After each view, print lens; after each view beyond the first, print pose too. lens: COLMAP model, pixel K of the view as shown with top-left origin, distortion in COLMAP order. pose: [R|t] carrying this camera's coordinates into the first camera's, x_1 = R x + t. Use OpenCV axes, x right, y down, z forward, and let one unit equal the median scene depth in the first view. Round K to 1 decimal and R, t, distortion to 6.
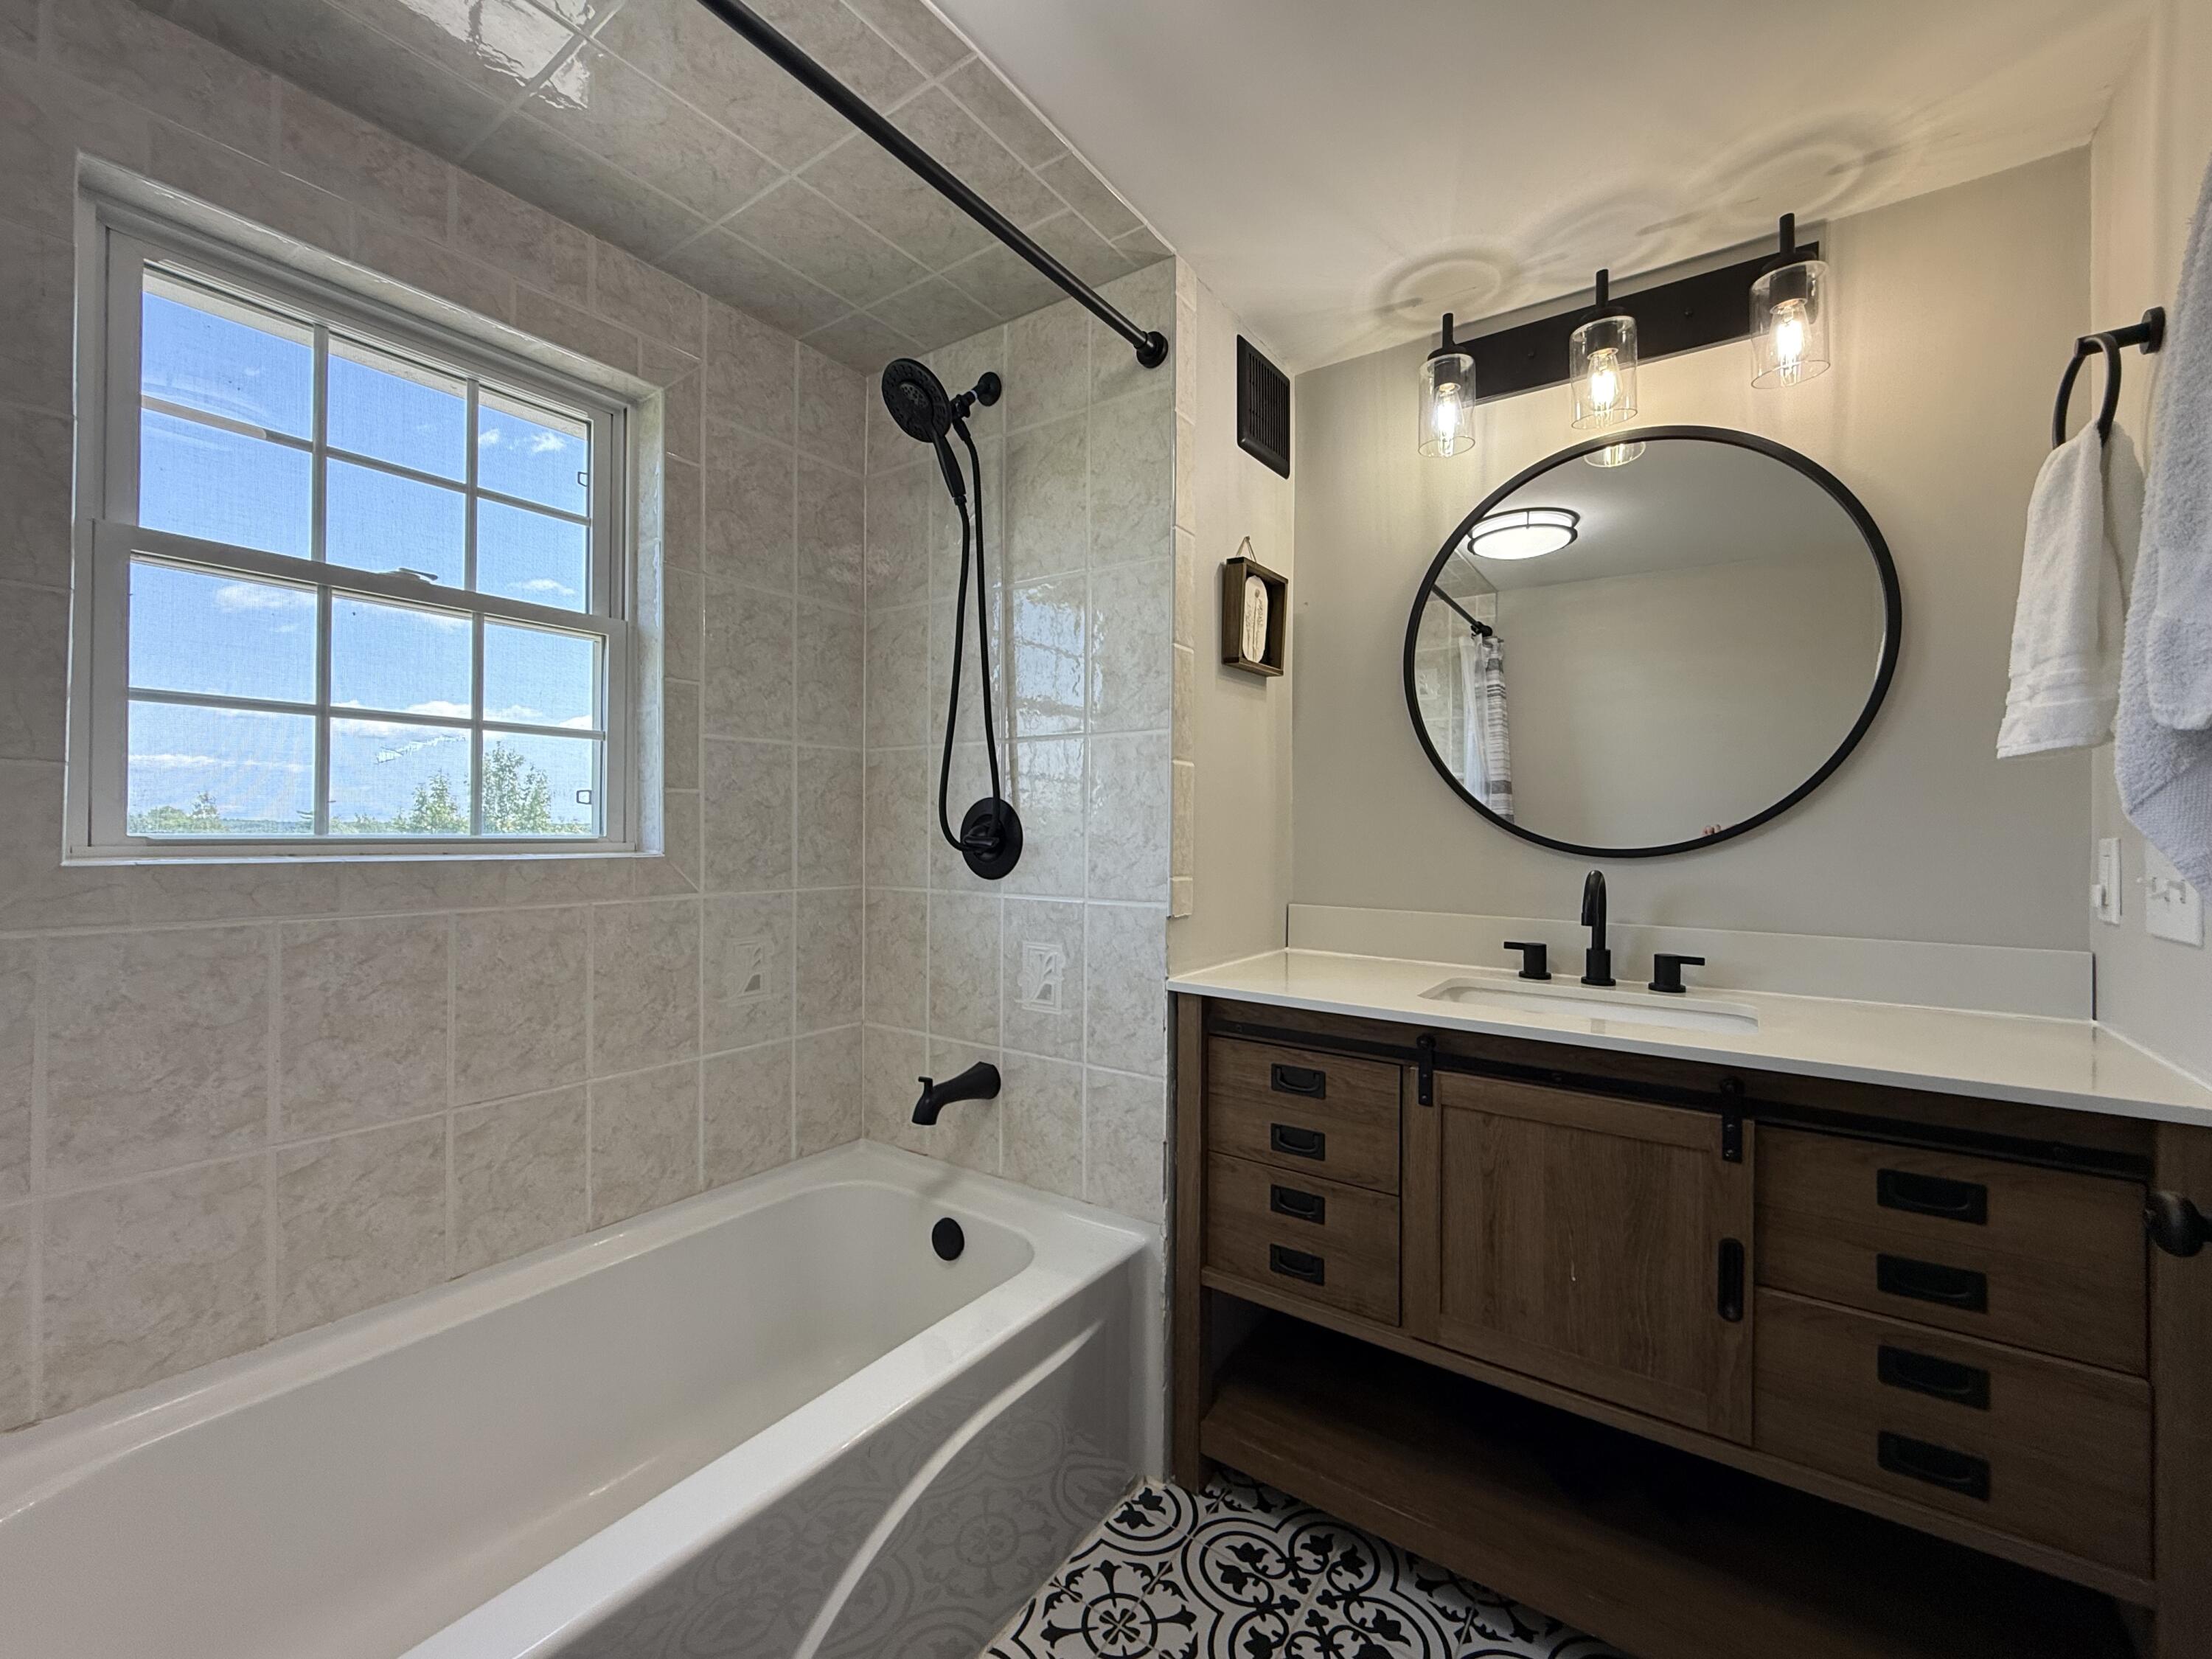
lens RADIAL K [[902.9, 0, 1102.0], [0, 902.9, 825.0], [0, 0, 1]] dist [-0.003543, 0.001152]
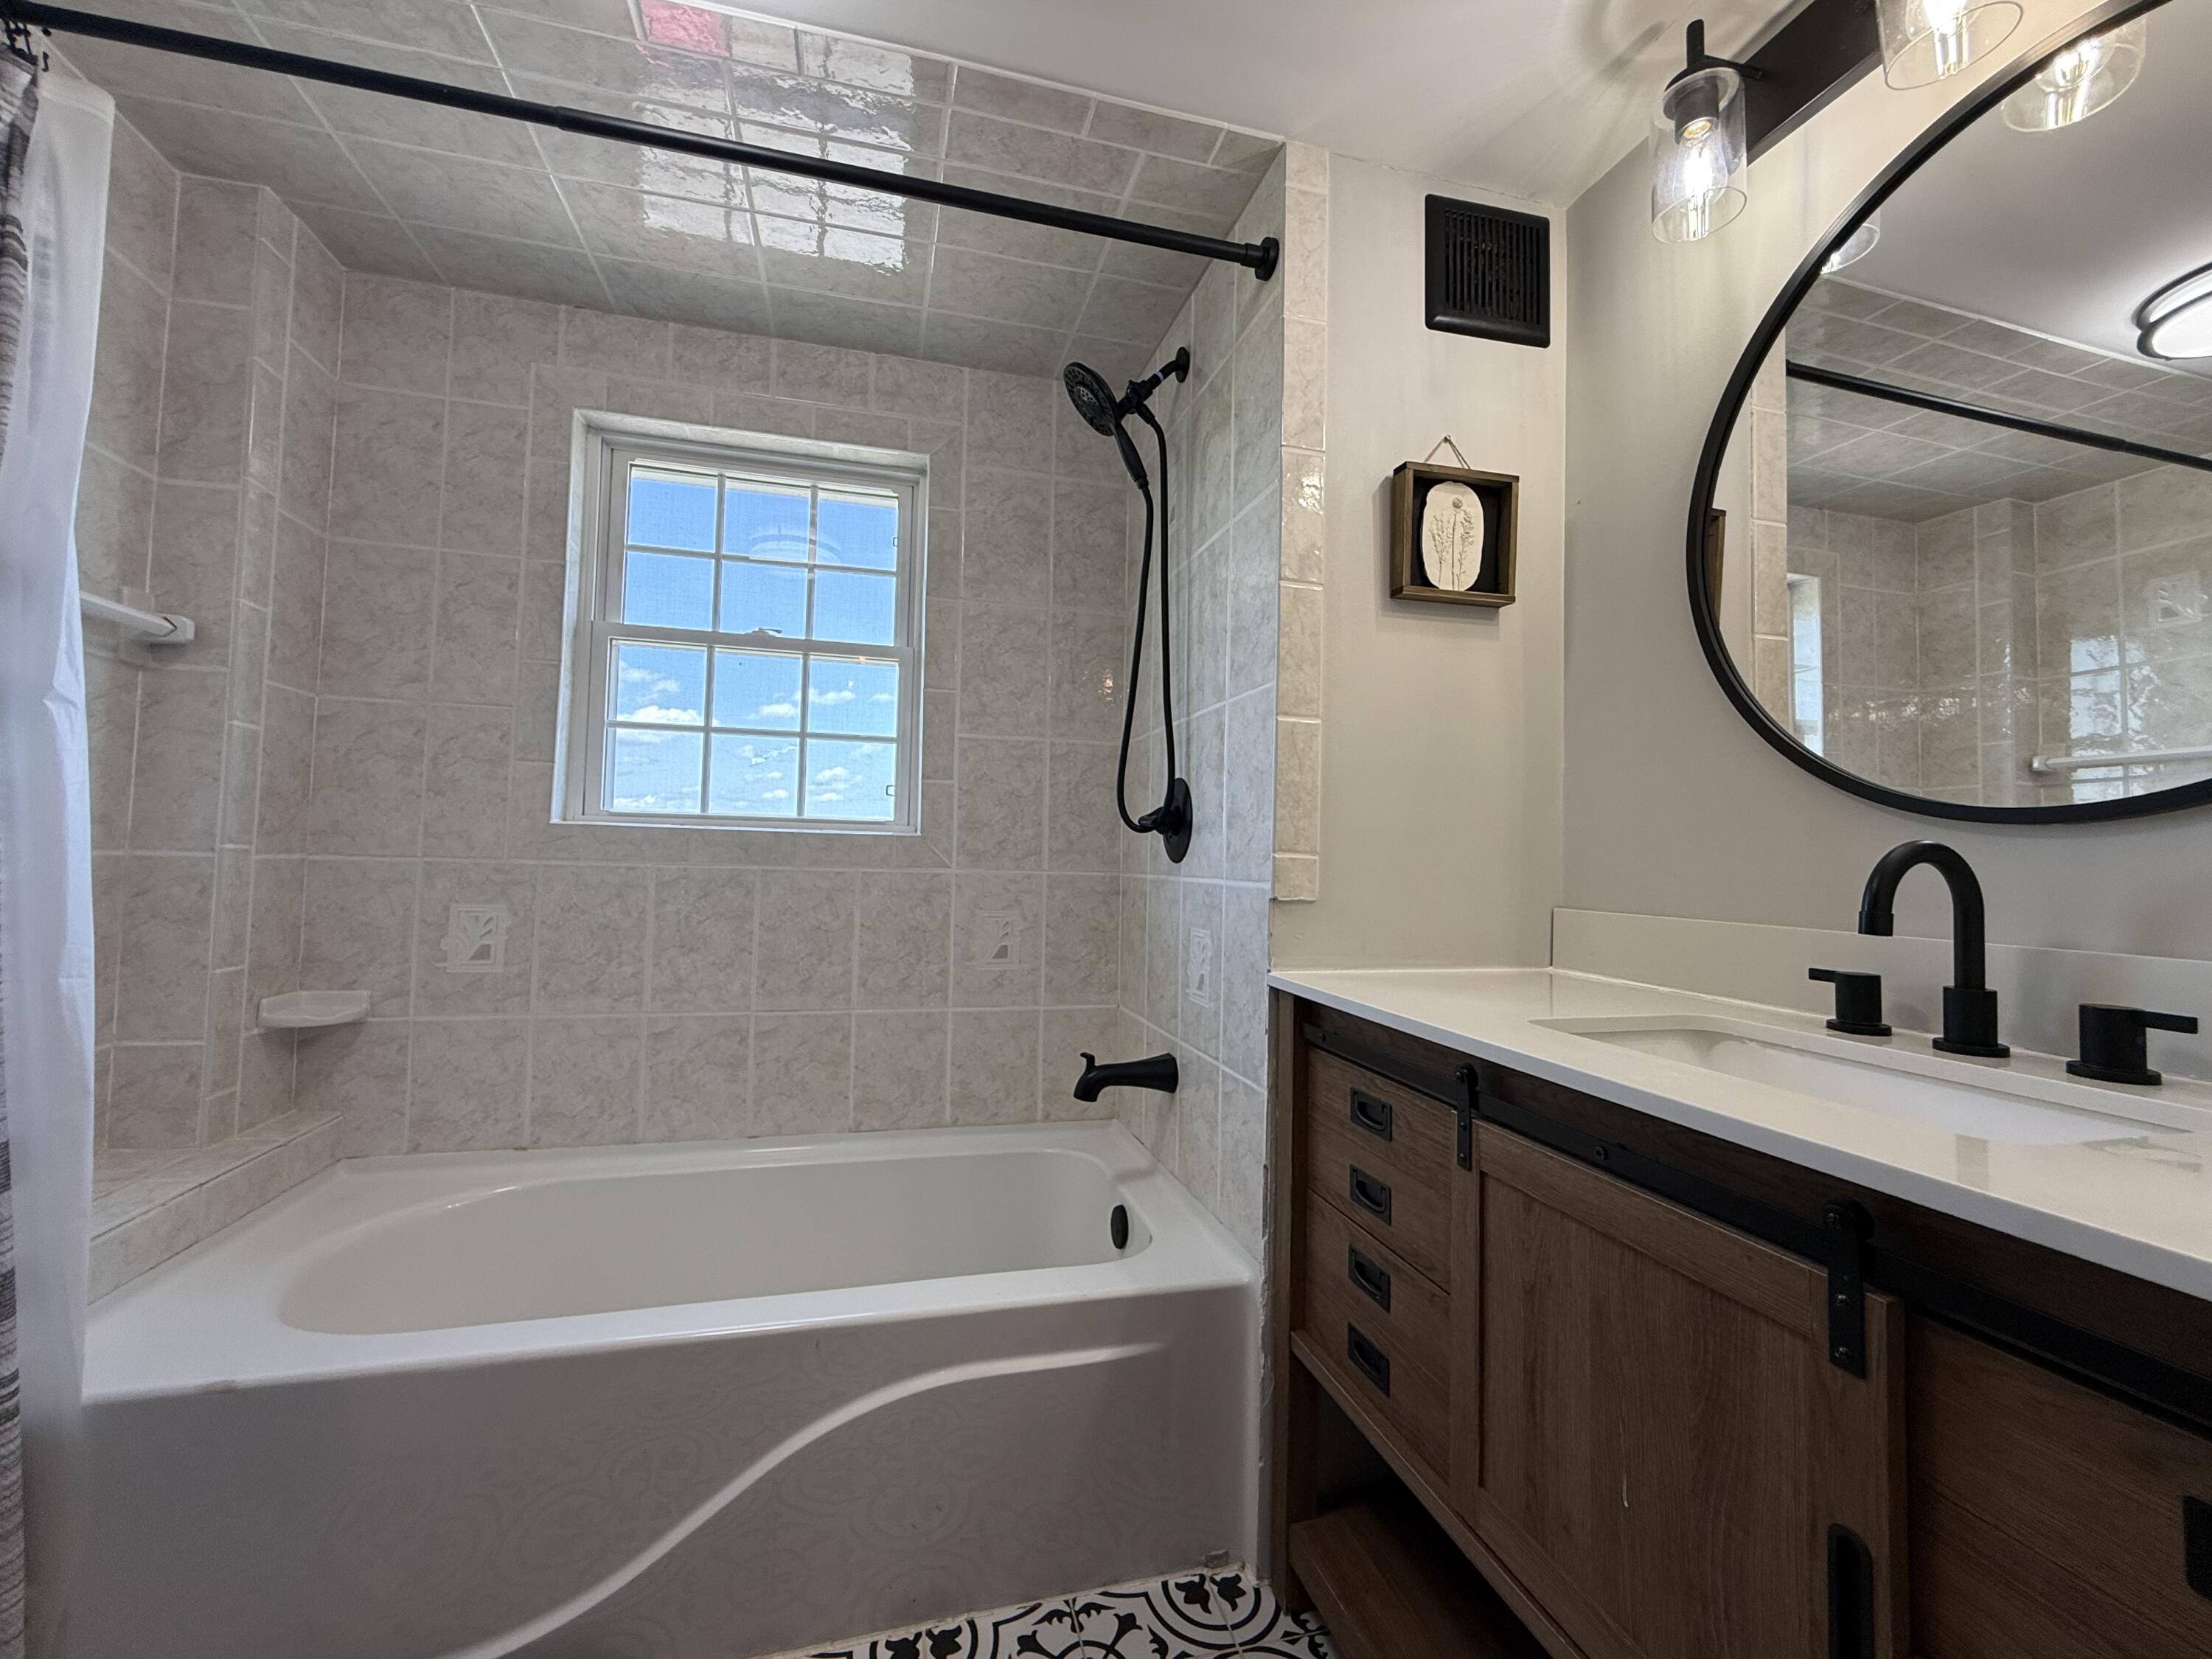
lens RADIAL K [[902.9, 0, 1102.1], [0, 902.9, 826.0], [0, 0, 1]] dist [-0.003543, 0.001152]
pose [[0.767892, -0.013607, -0.640434, 0.508912], [-0.014798, 0.999131, -0.038972, 0.069924], [0.640408, 0.039404, 0.767024, 0.246122]]
